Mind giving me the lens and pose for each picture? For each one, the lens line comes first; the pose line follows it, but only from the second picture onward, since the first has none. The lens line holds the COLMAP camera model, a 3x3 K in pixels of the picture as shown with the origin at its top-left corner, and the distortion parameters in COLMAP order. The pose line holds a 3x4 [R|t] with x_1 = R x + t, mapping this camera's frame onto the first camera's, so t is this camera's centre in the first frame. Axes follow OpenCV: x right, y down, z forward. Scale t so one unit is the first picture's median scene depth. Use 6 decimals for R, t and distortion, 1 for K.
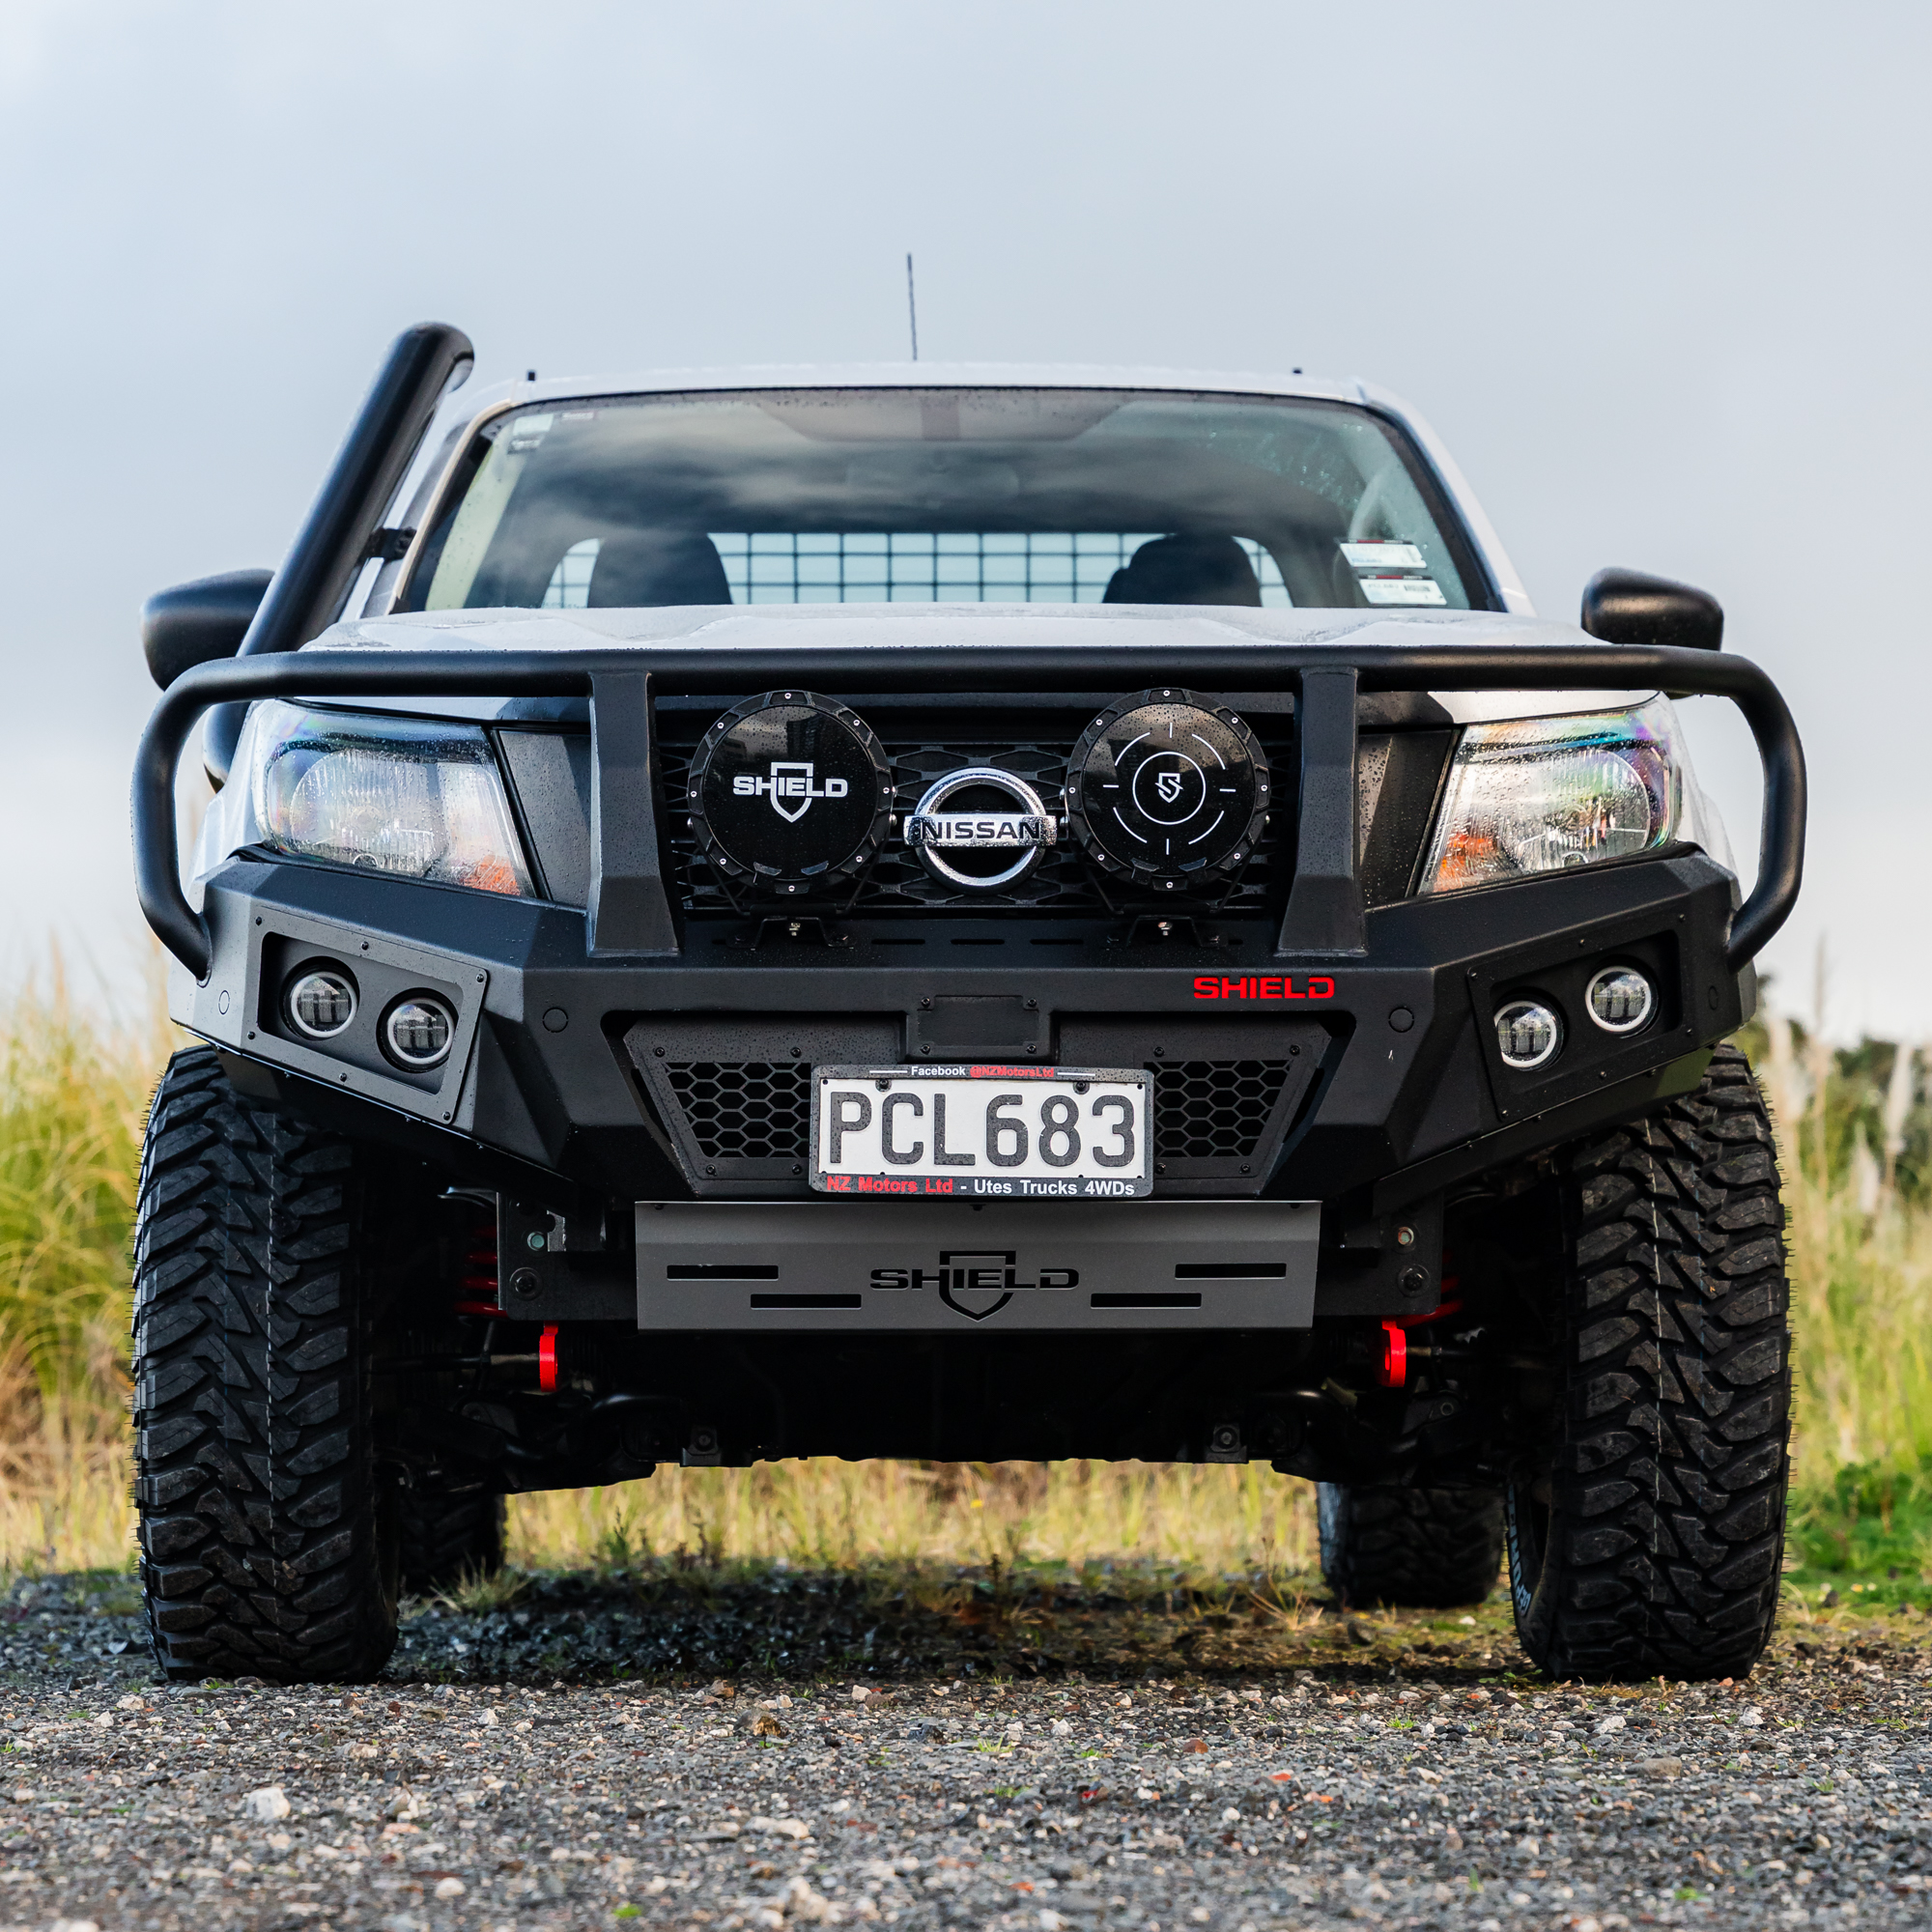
lens RADIAL K [[9036.3, 0, 917.9], [0, 9036.3, 1062.5], [0, 0, 1]] dist [0.319459, 0.000000]
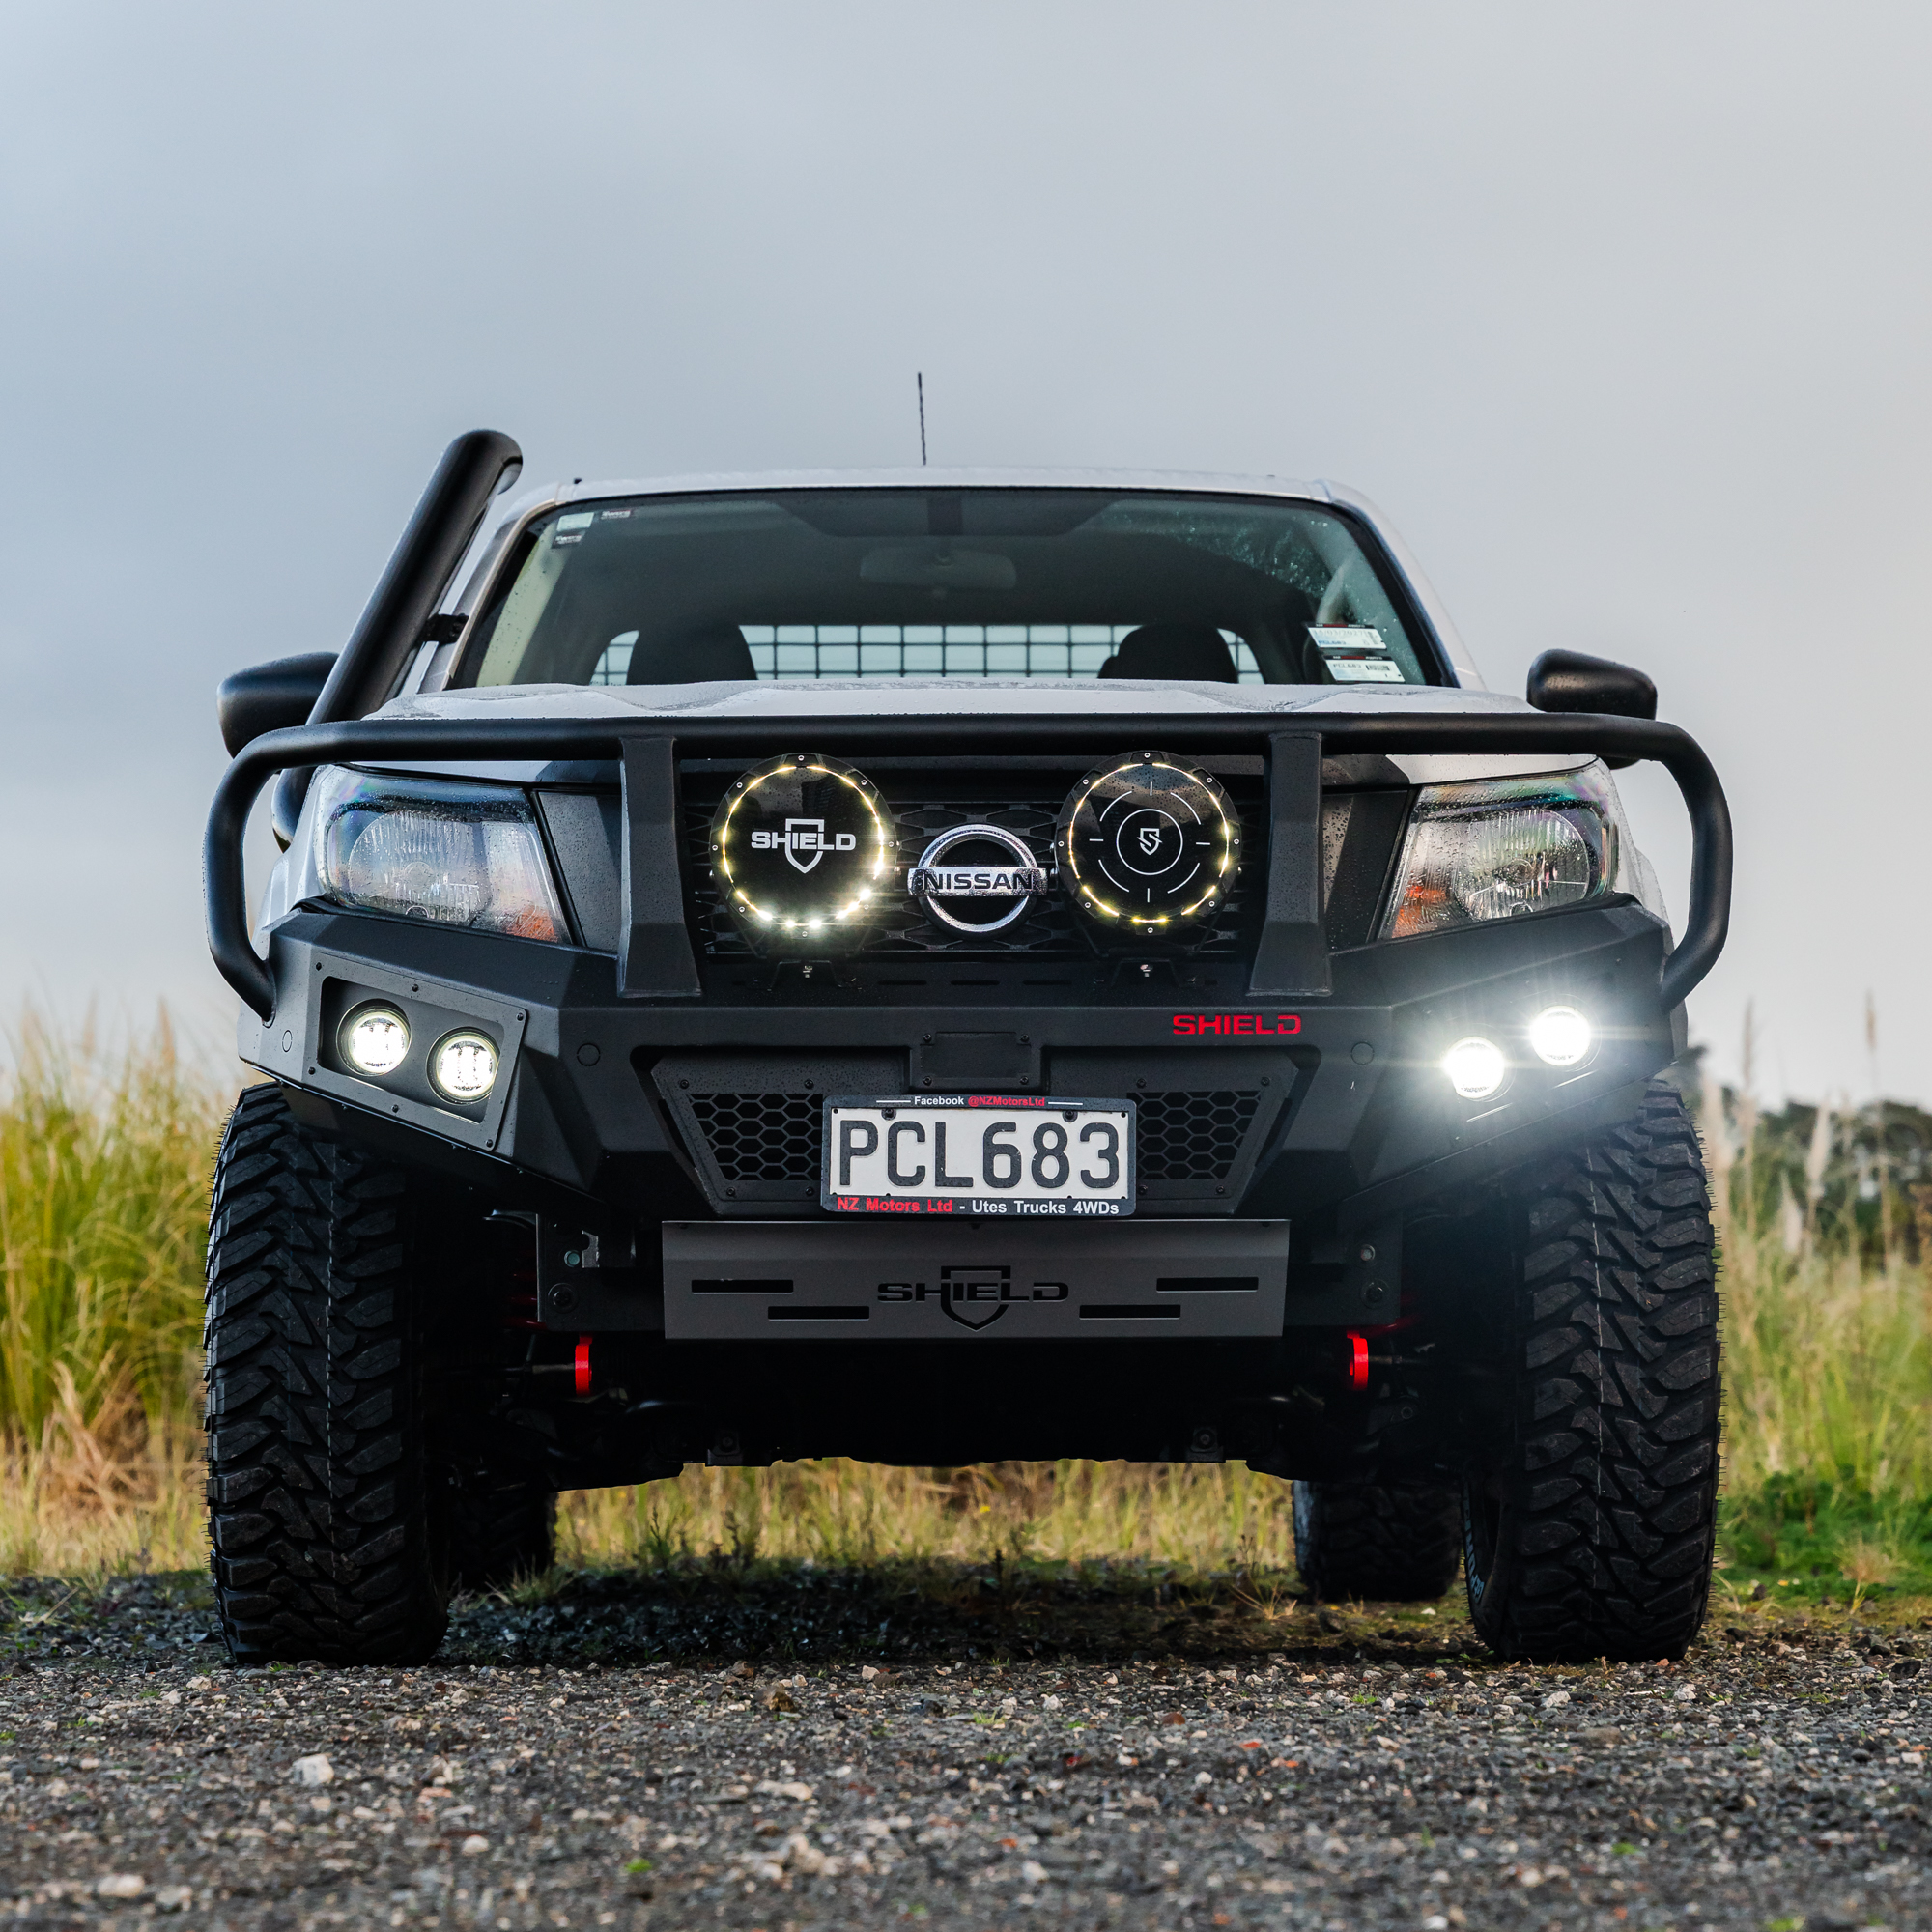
lens RADIAL K [[8014.5, 0, 972.3], [0, 8014.5, 958.2], [0, 0, 1]] dist [0.308384, 0.000000]
pose [[0.999995, -0.001418, 0.002713, 0.003592], [0.001478, 0.999753, -0.022163, 0.005083], [-0.002681, 0.022167, 0.999751, 0.030038]]
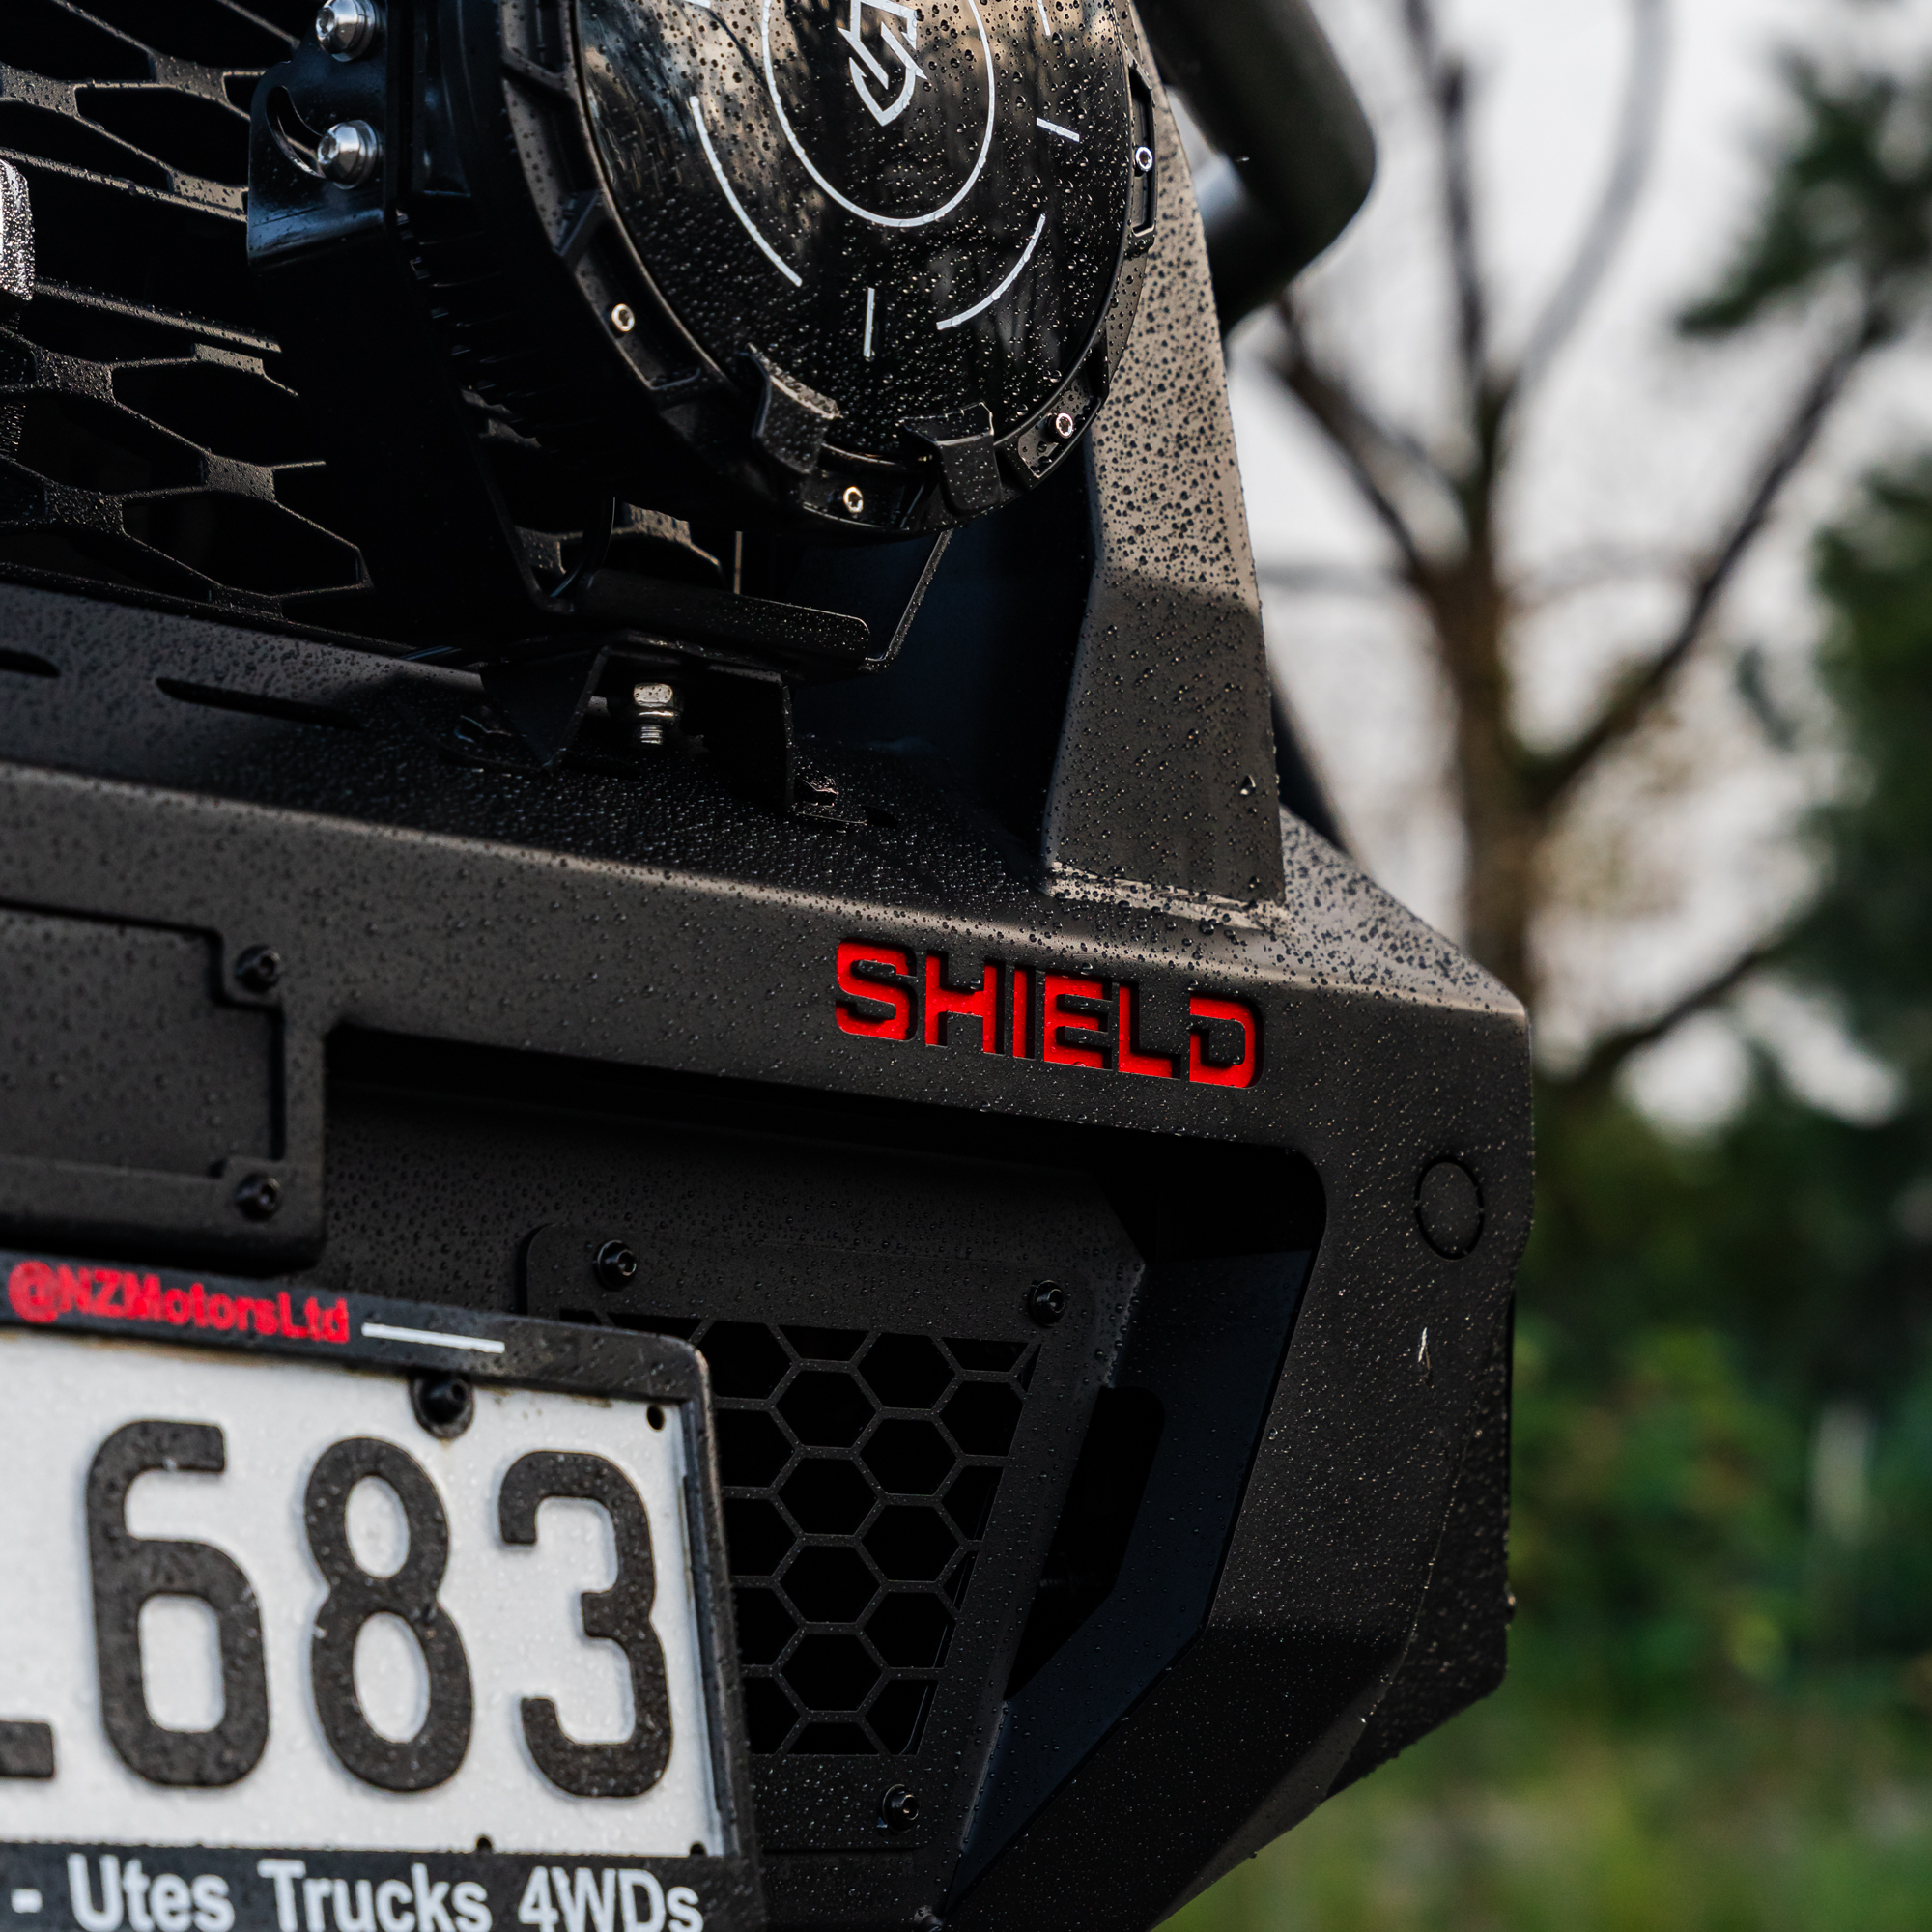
lens RADIAL K [[6052.0, 0, 1041.3], [0, 6052.0, 955.7], [0, 0, 1]] dist [0.015934, 0.000000]
pose [[0.697834, 0.112918, 0.707303, -0.069557], [-0.034963, 0.991688, -0.123824, 0.009025], [-0.715406, 0.061679, 0.695981, 0.877003]]
